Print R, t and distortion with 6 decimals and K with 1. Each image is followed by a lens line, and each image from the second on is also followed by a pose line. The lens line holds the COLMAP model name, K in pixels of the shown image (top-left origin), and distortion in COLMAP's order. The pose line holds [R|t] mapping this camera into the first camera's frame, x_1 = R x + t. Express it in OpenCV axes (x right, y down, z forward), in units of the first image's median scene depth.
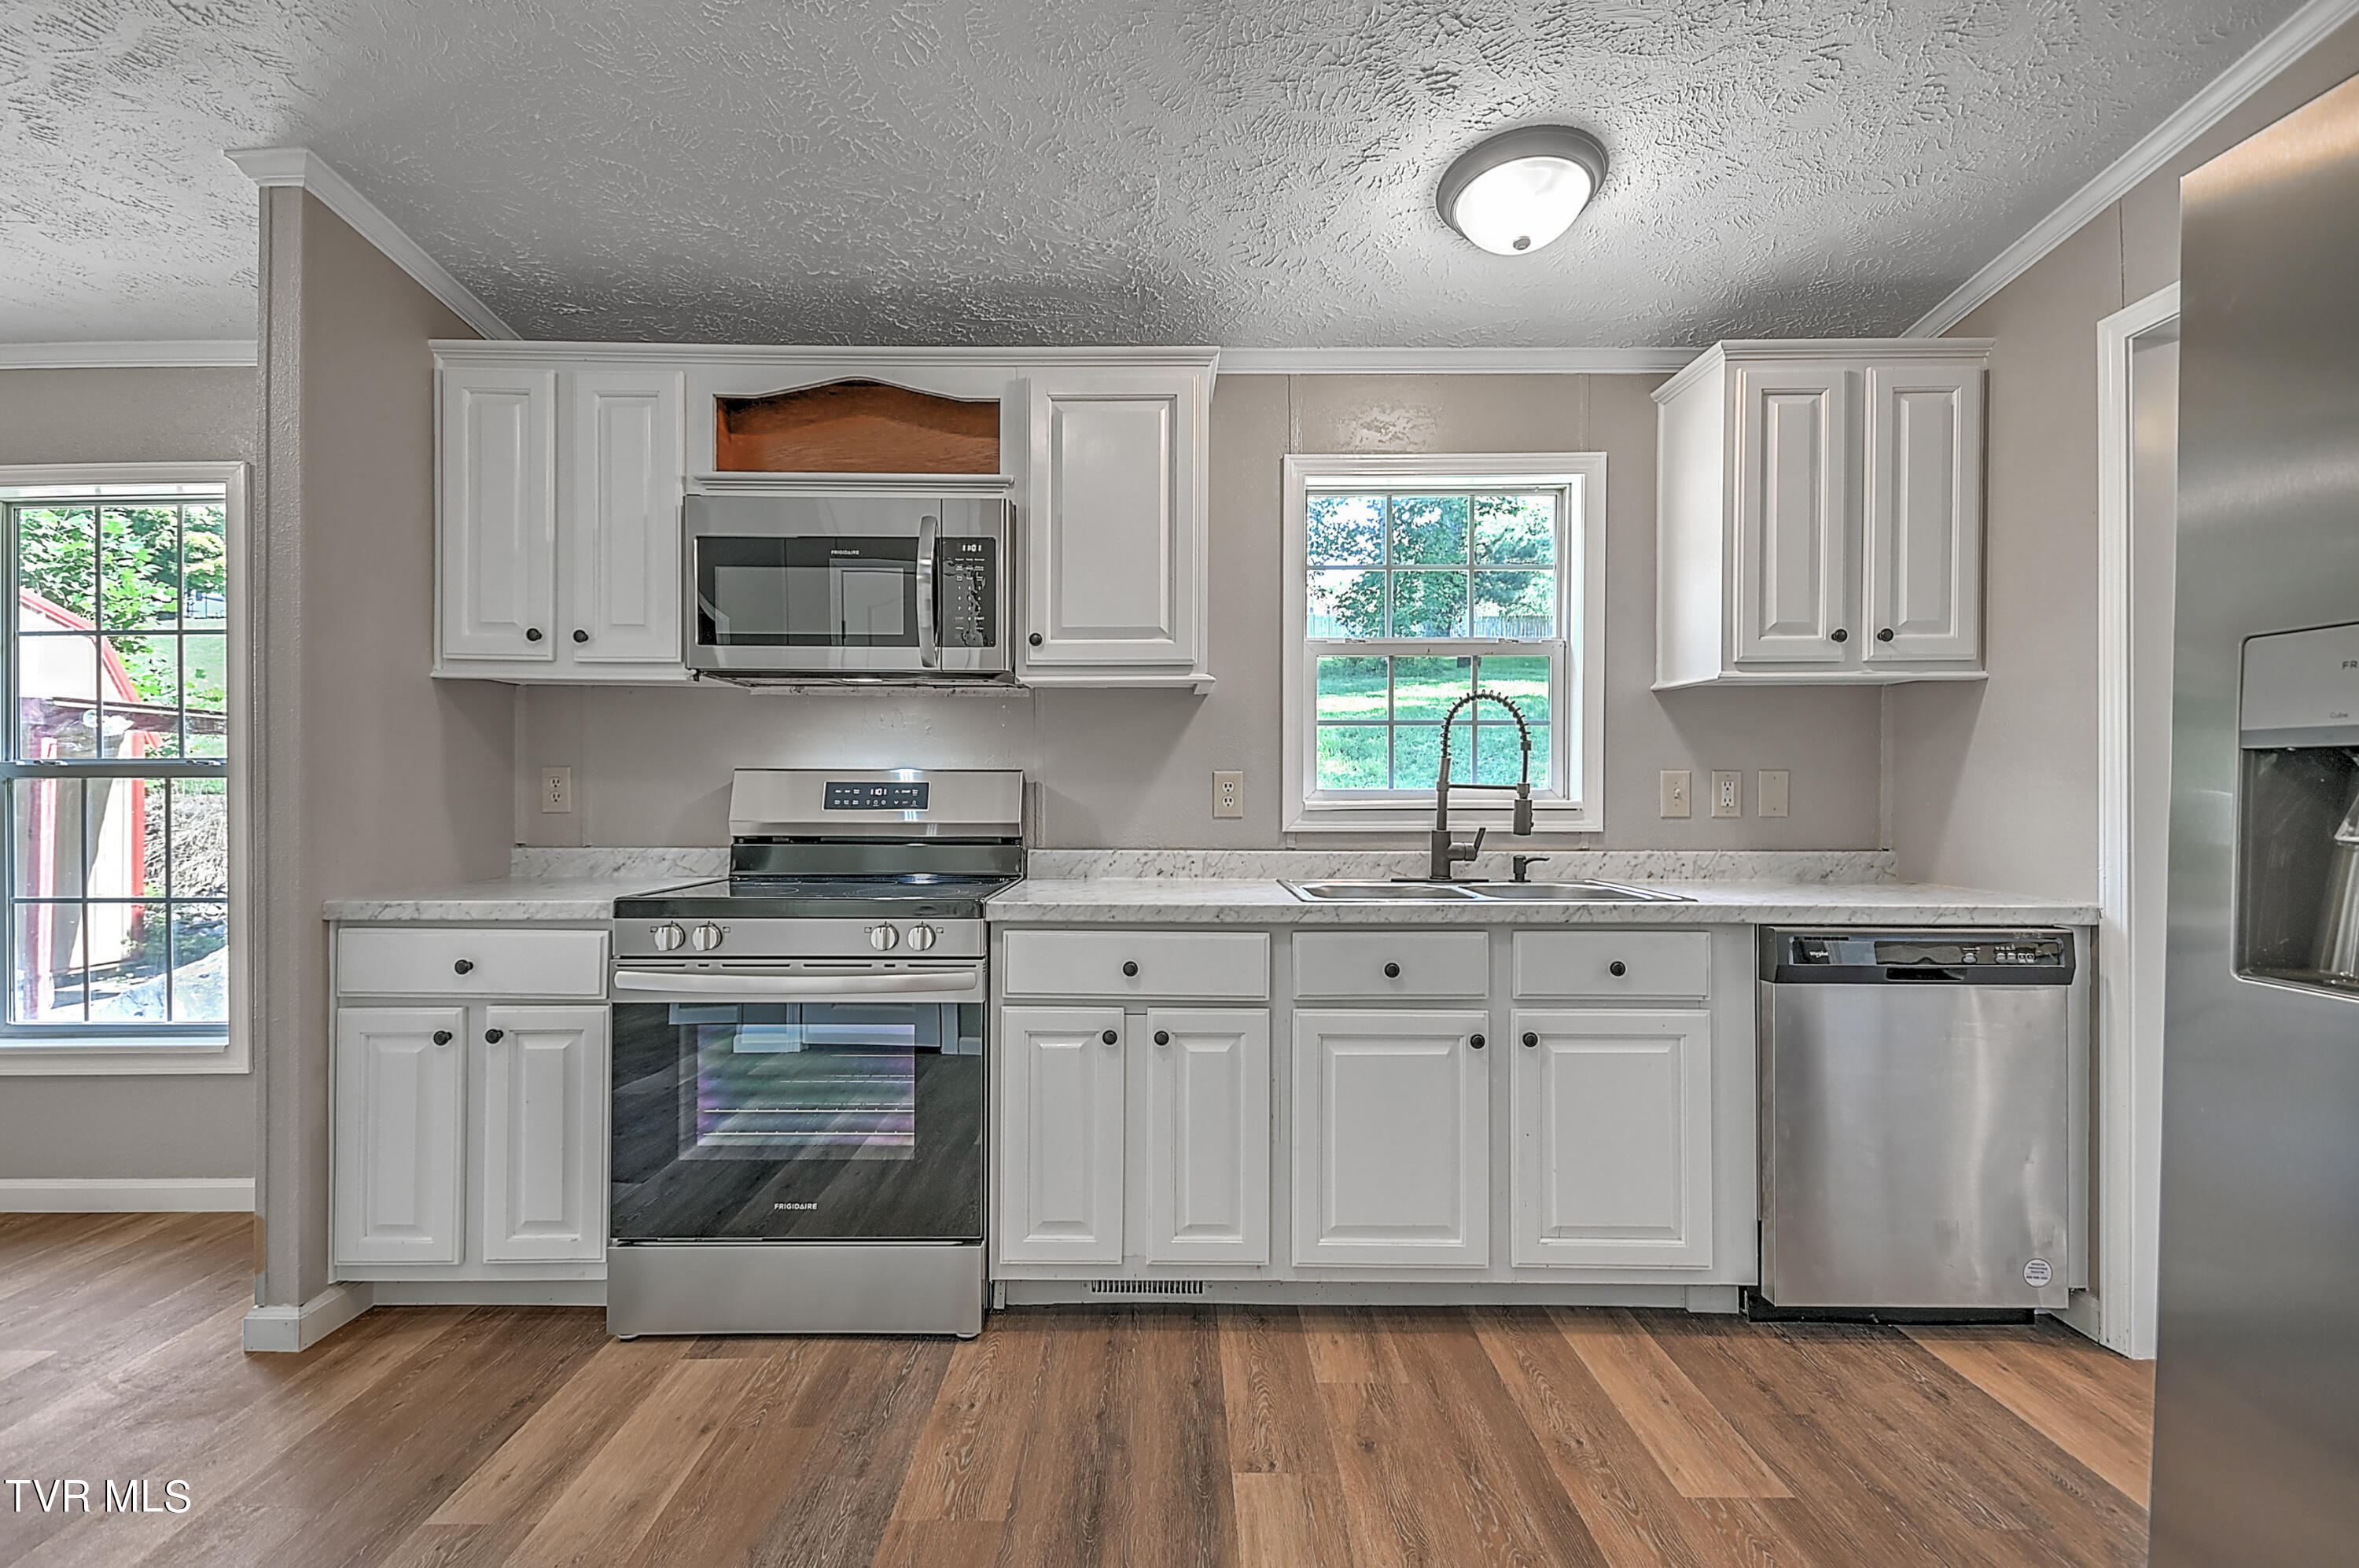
lens RADIAL K [[1045.0, 0, 1172.0], [0, 1045.0, 778.0], [0, 0, 1]] dist [0.026370, -0.013689]
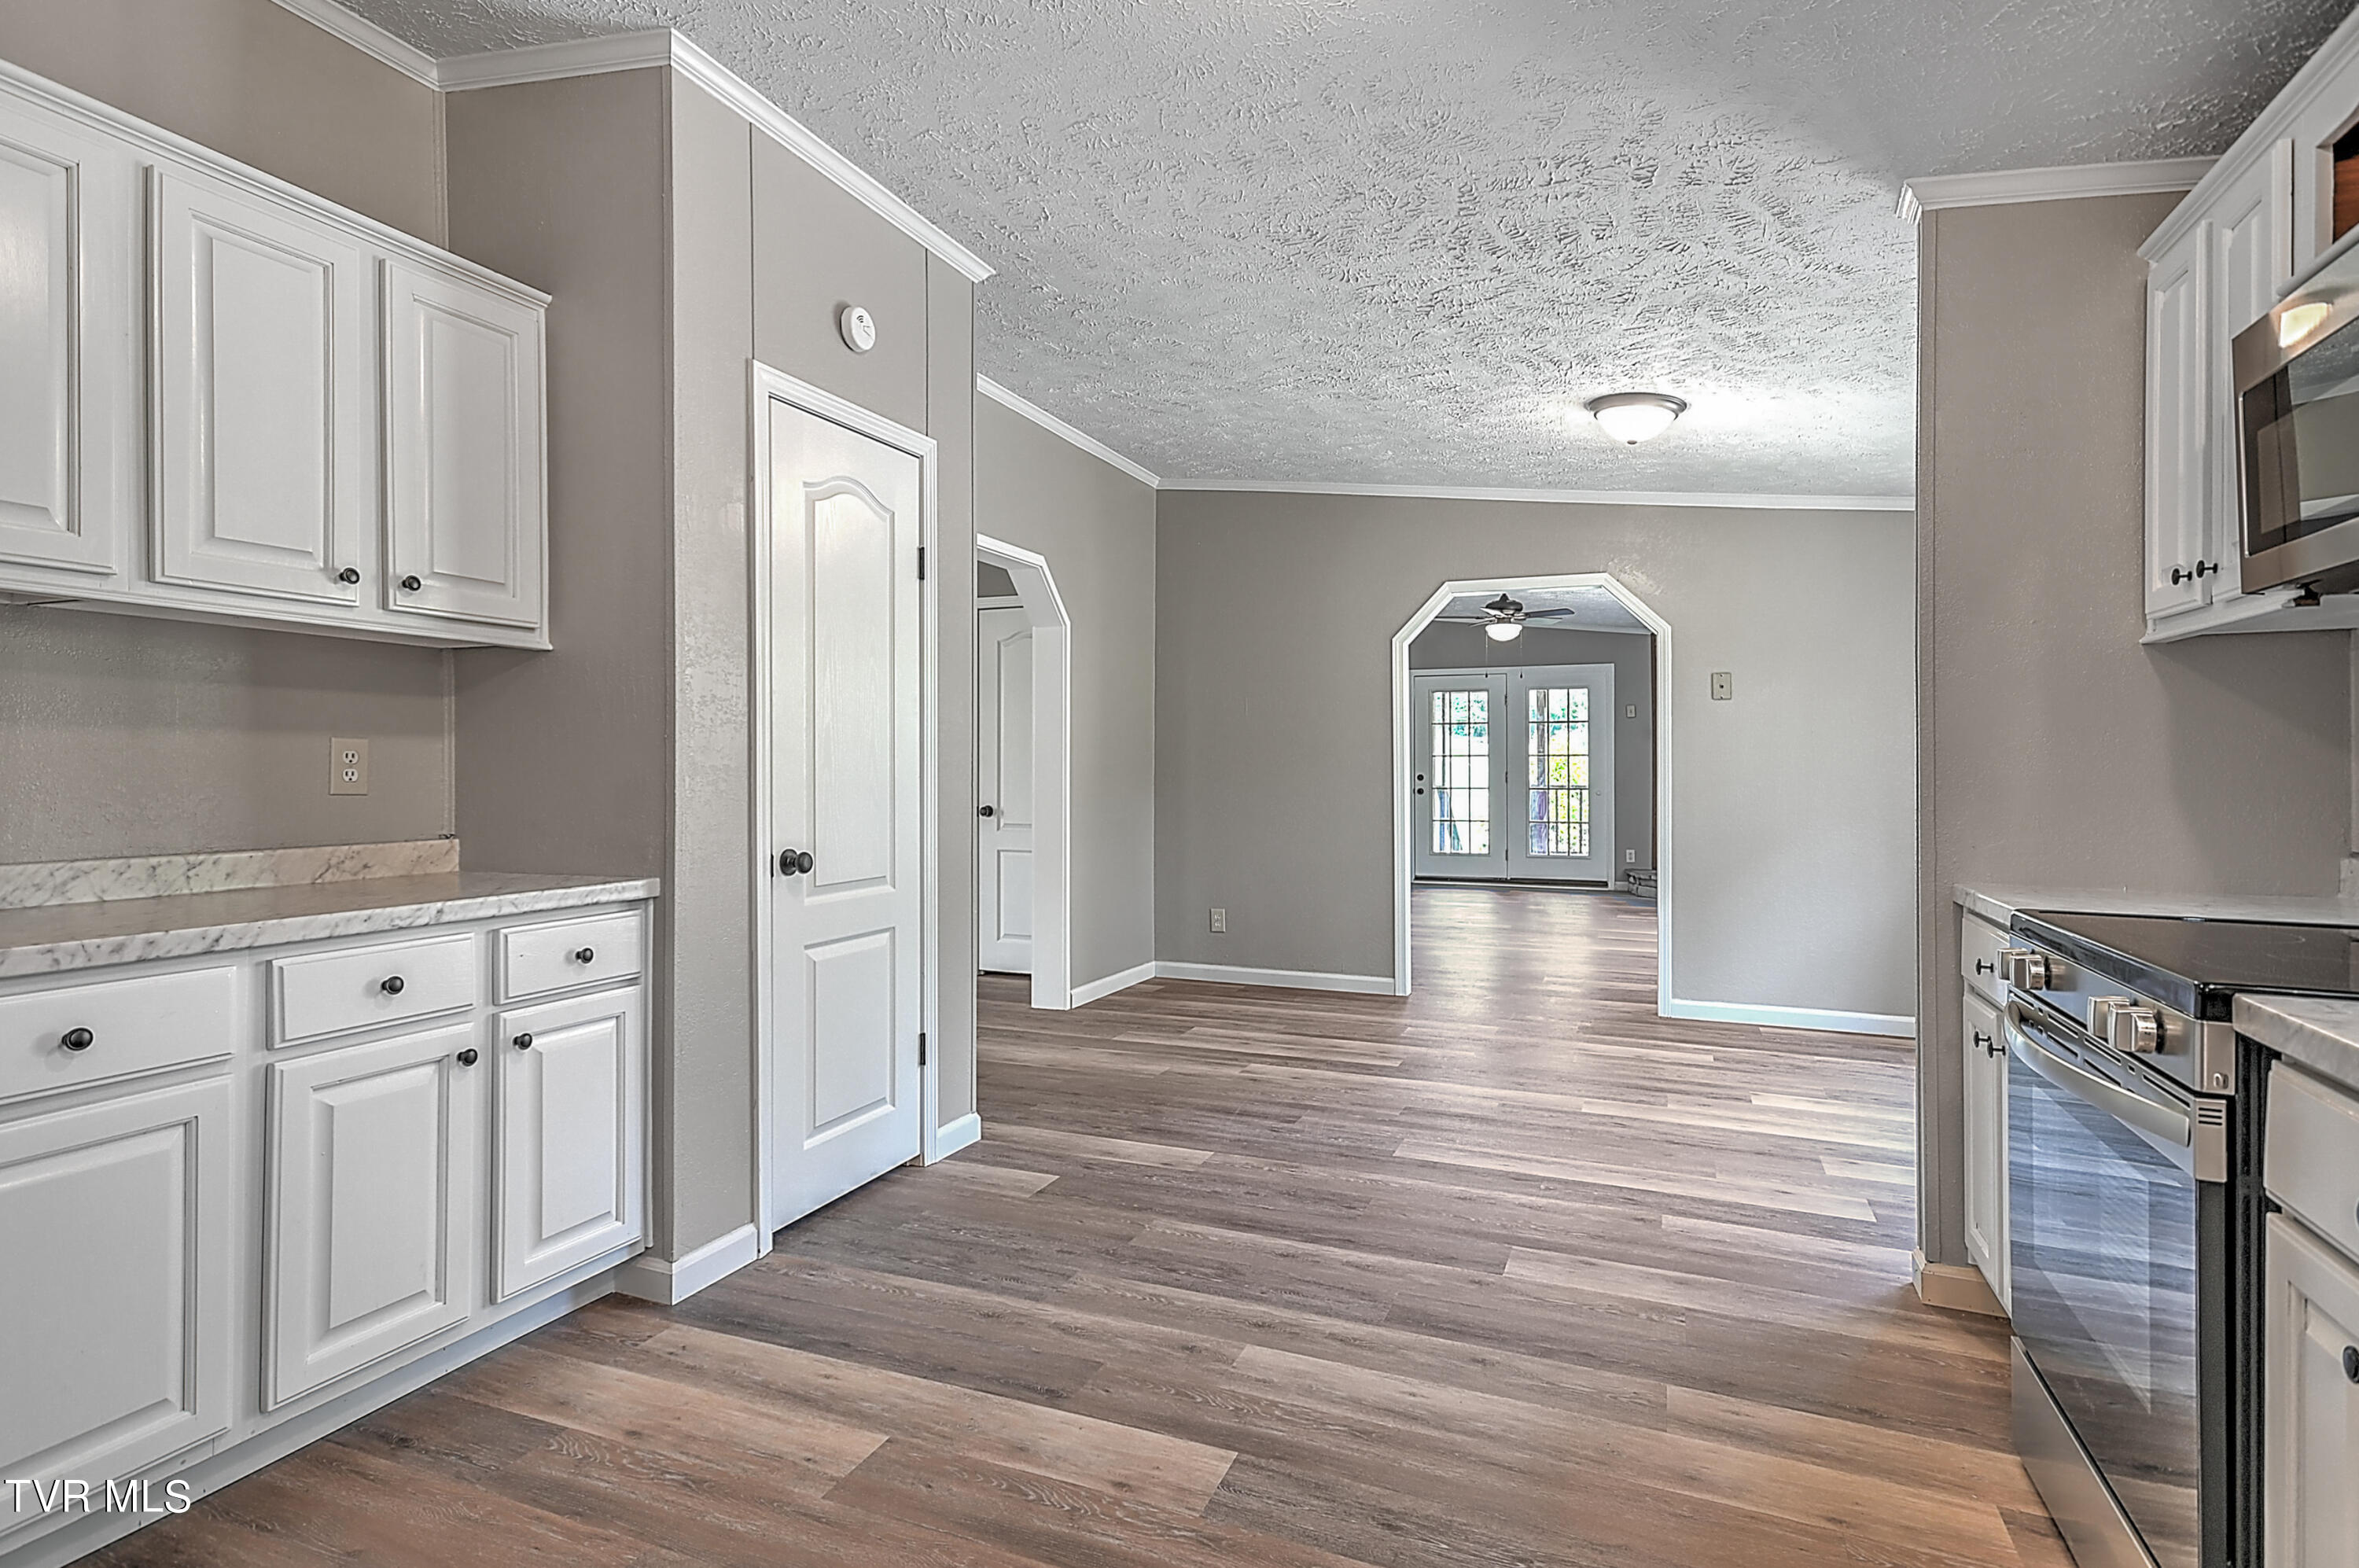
lens RADIAL K [[1158.5, 0, 1166.2], [0, 1158.5, 781.2], [0, 0, 1]] dist [0.067803, -0.025851]
pose [[-0.397263, 0.002831, -0.917701, 0.607015], [-0.000247, 0.999995, 0.003191, 0.012424], [0.917705, 0.001494, -0.397260, 0.809659]]
